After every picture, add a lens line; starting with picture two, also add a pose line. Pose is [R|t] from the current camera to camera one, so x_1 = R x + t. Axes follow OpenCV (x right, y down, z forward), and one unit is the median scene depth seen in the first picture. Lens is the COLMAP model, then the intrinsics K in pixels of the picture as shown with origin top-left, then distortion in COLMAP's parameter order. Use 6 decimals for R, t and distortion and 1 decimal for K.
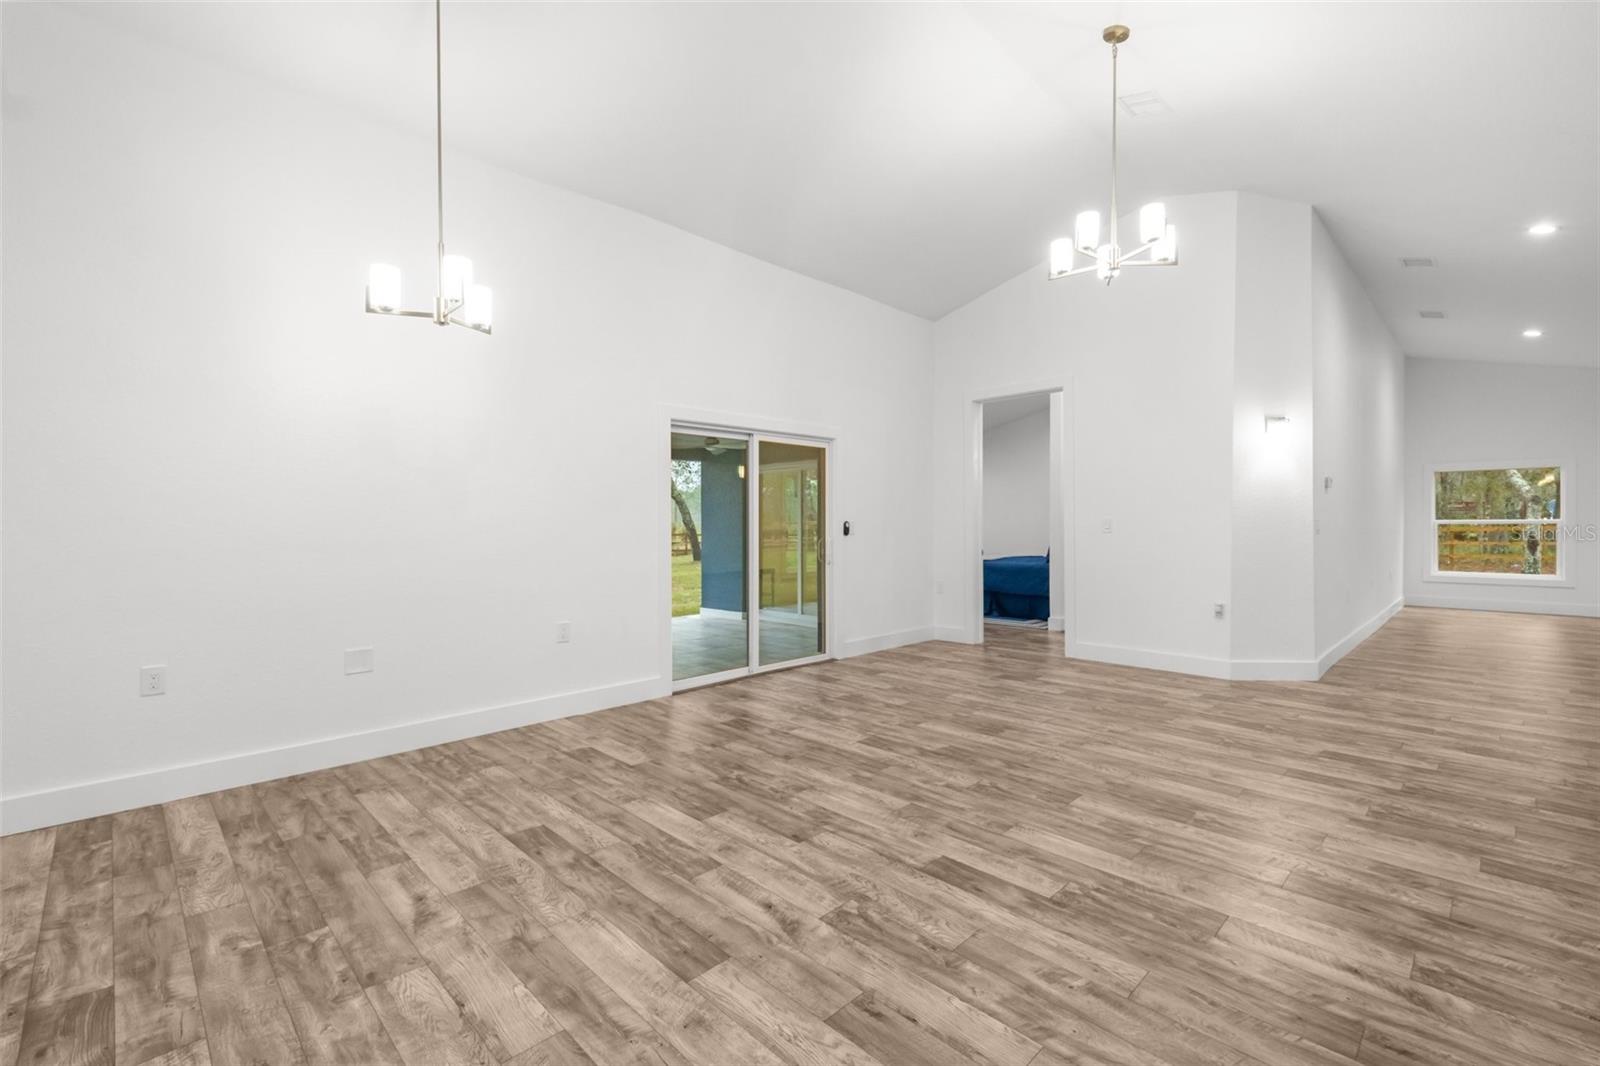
lens RADIAL K [[693.3, 0, 787.3], [0, 693.3, 536.5], [0, 0, 1]] dist [0.015847, -0.005747]
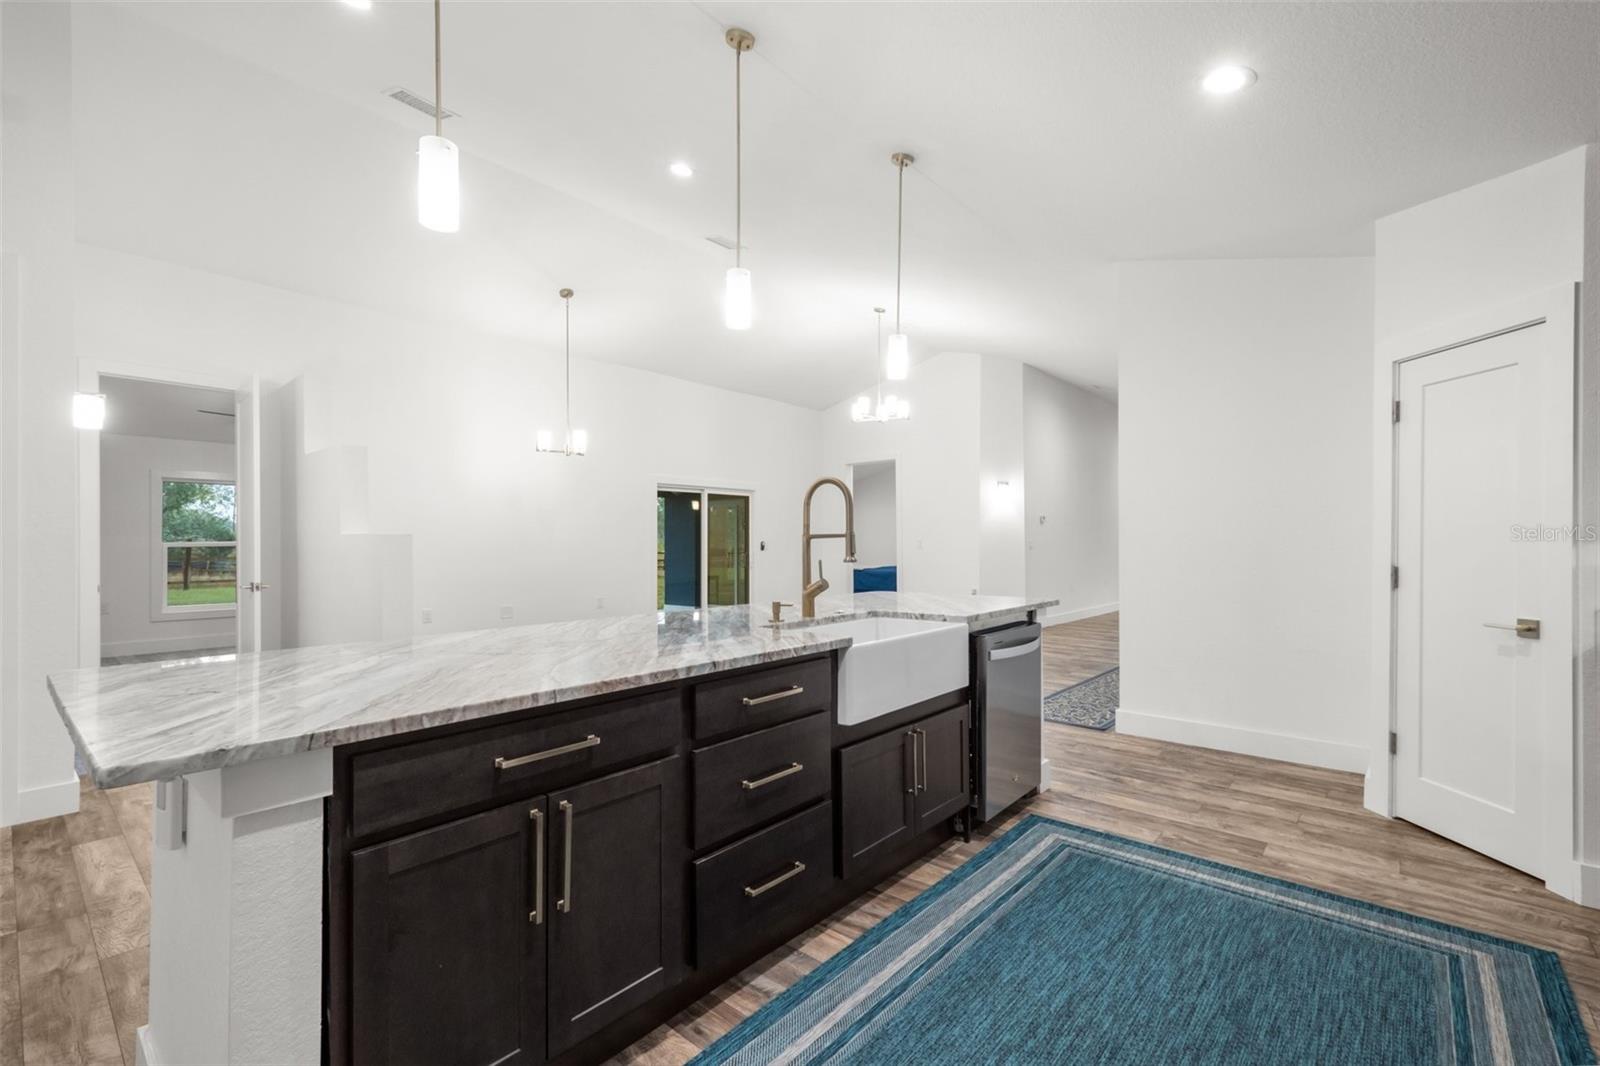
lens RADIAL K [[693.3, 0, 785.4], [0, 693.3, 537.5], [0, 0, 1]] dist [0.015847, -0.005747]
pose [[0.997475, -0.000887, 0.071013, 0.043837], [0.002826, 0.999626, -0.027210, 0.022066], [-0.070963, 0.027342, 0.997104, -1.115568]]
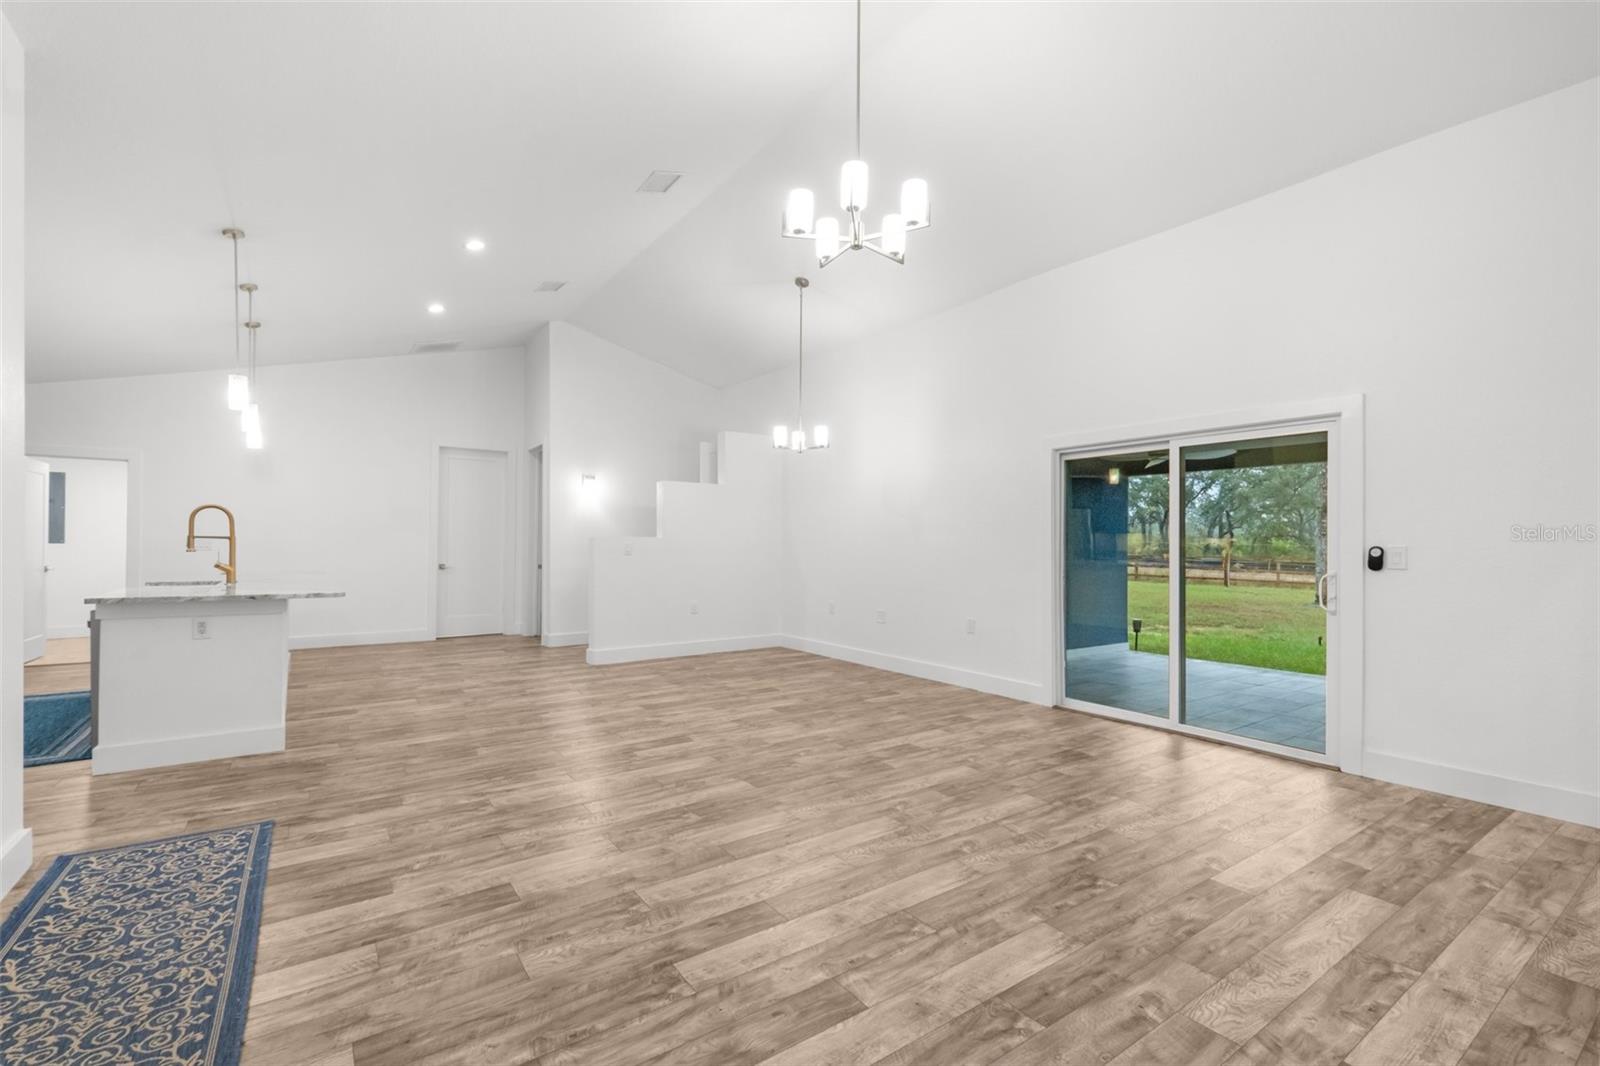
lens RADIAL K [[693.3, 0, 791.4], [0, 693.3, 540.4], [0, 0, 1]] dist [0.015847, -0.005747]
pose [[-0.159970, -0.005446, -0.987107, 1.407829], [-0.025699, 0.999669, -0.001351, -0.024413], [0.986787, 0.025151, -0.160057, 1.133517]]
